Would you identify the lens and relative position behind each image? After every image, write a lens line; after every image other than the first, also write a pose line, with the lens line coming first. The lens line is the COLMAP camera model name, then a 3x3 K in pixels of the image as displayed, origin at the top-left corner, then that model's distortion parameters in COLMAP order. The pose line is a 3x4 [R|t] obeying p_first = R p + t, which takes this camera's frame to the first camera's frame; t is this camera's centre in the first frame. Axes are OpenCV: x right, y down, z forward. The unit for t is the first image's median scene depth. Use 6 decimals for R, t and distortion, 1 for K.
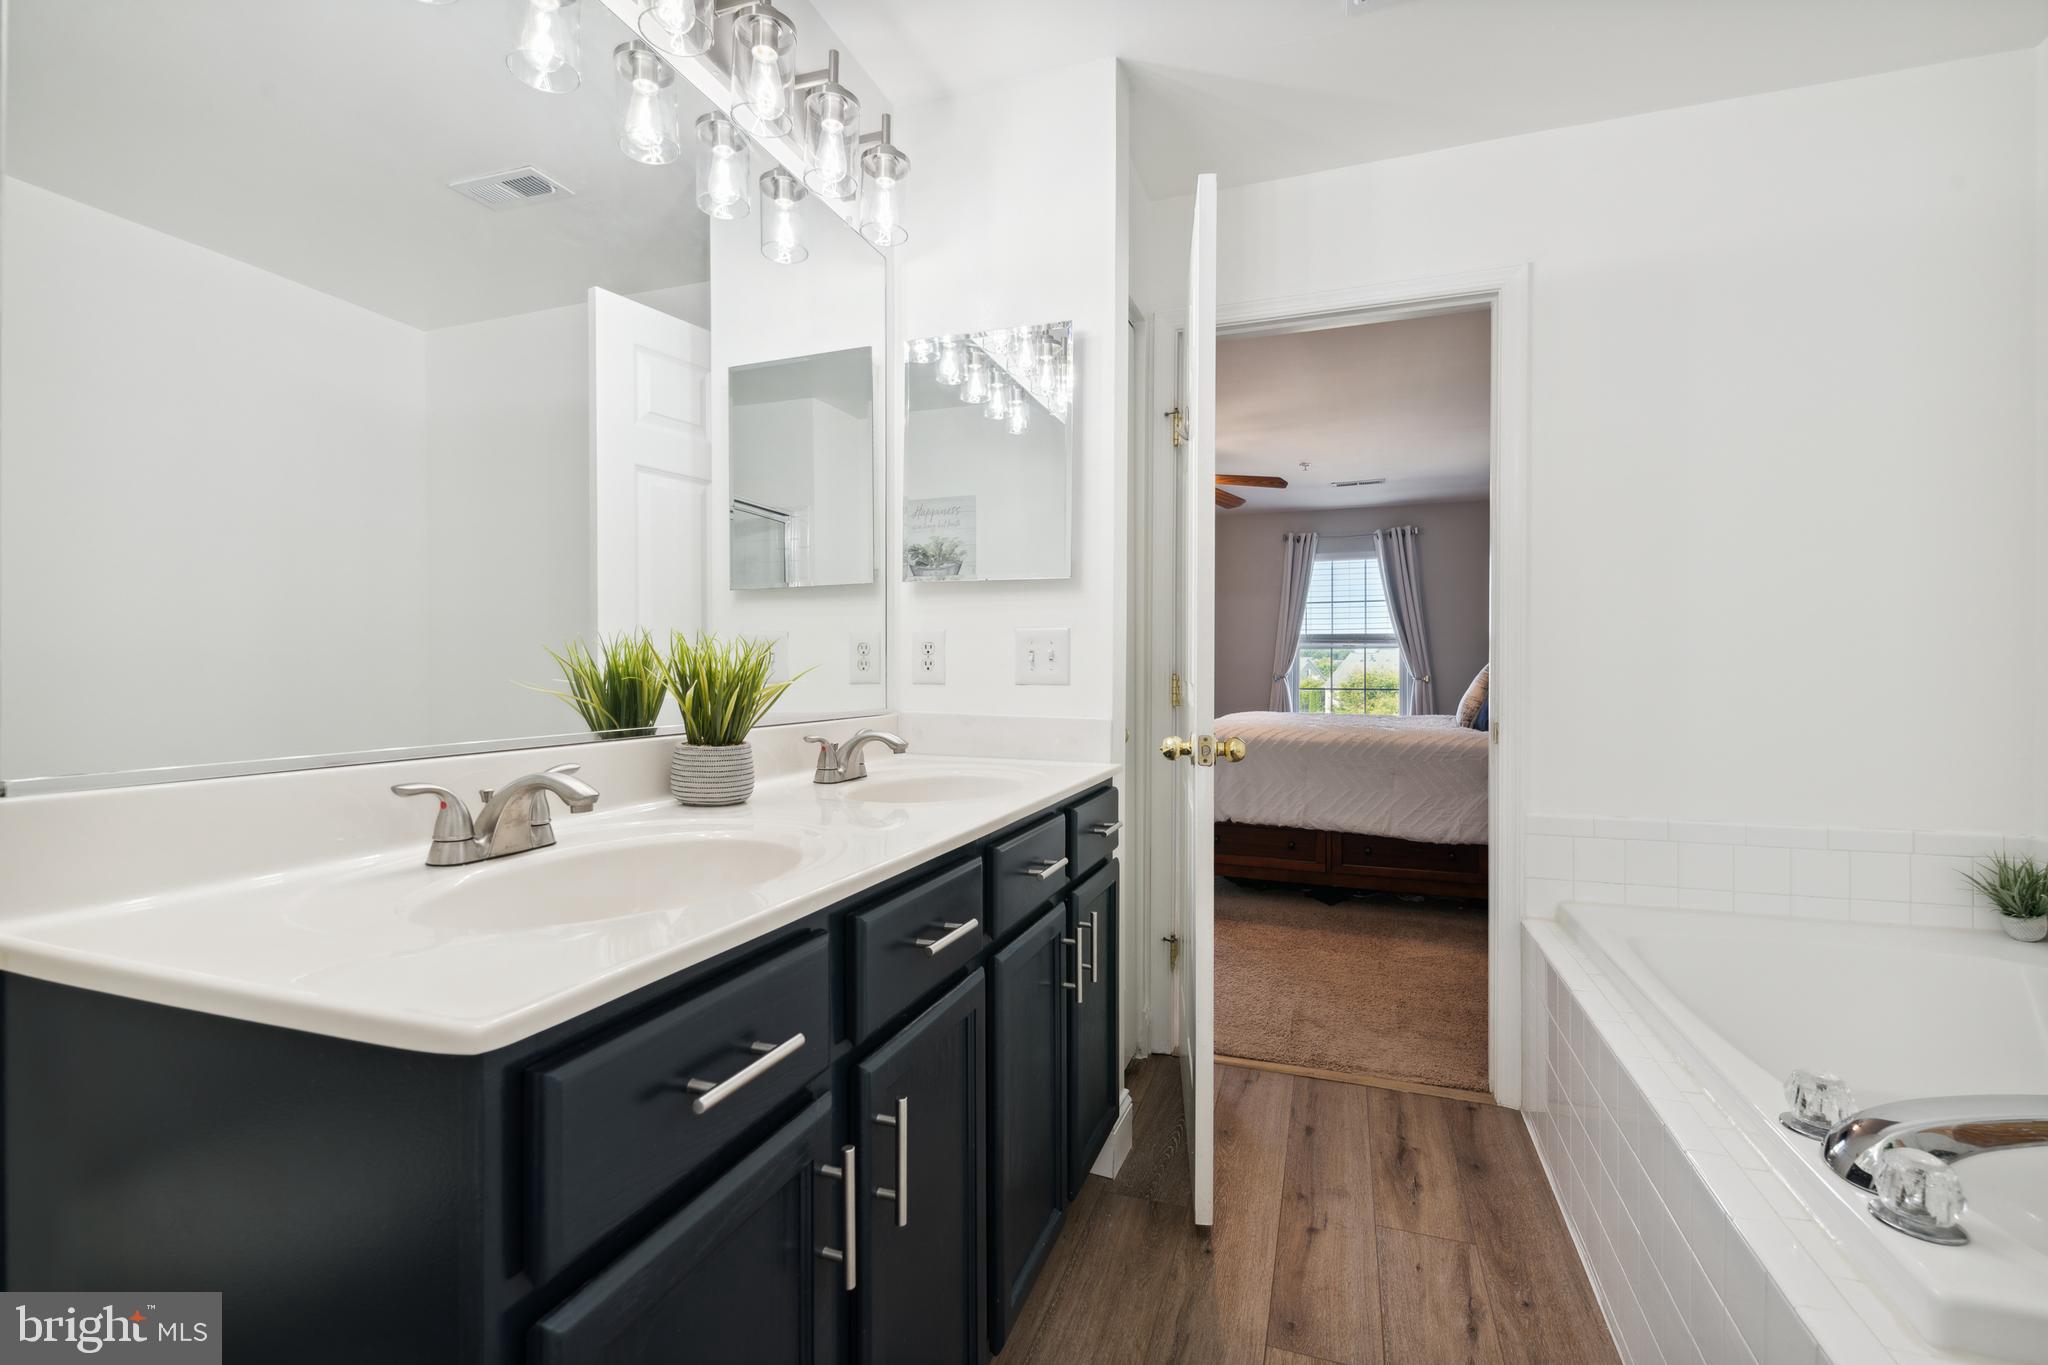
lens RADIAL K [[884.6, 0, 1019.0], [0, 884.6, 663.0], [0, 0, 1]] dist [0.002723, -0.006063]
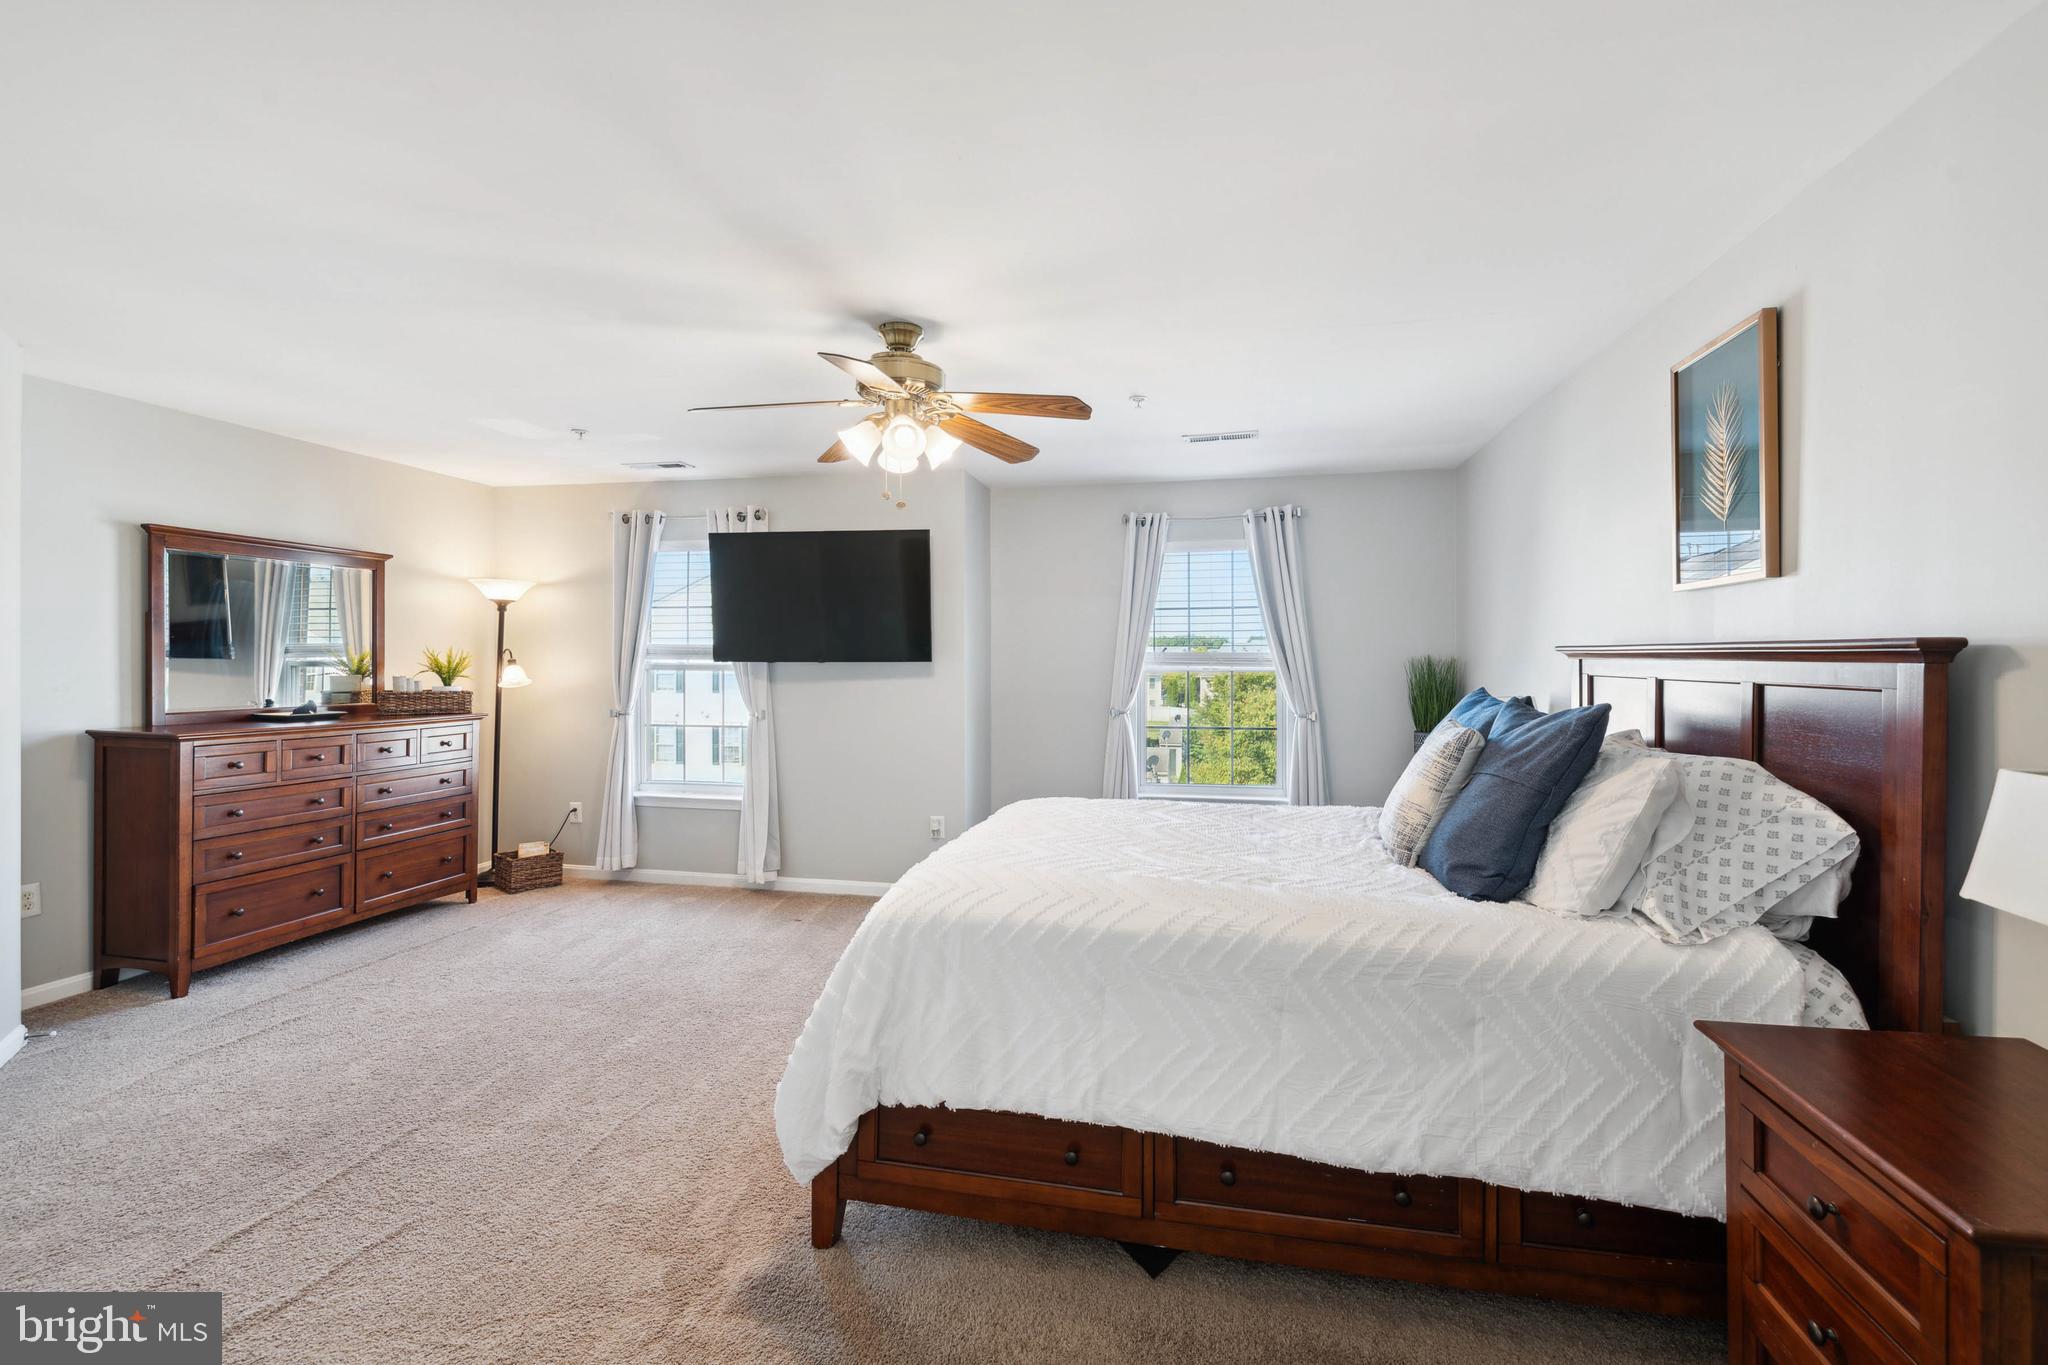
lens RADIAL K [[884.6, 0, 1019.0], [0, 884.6, 663.0], [0, 0, 1]] dist [0.002723, -0.006063]
pose [[0.991529, -0.006367, 0.129730, 0.185532], [0.004824, 0.999914, 0.012209, -0.051926], [-0.129796, -0.011480, 0.991474, 0.454146]]
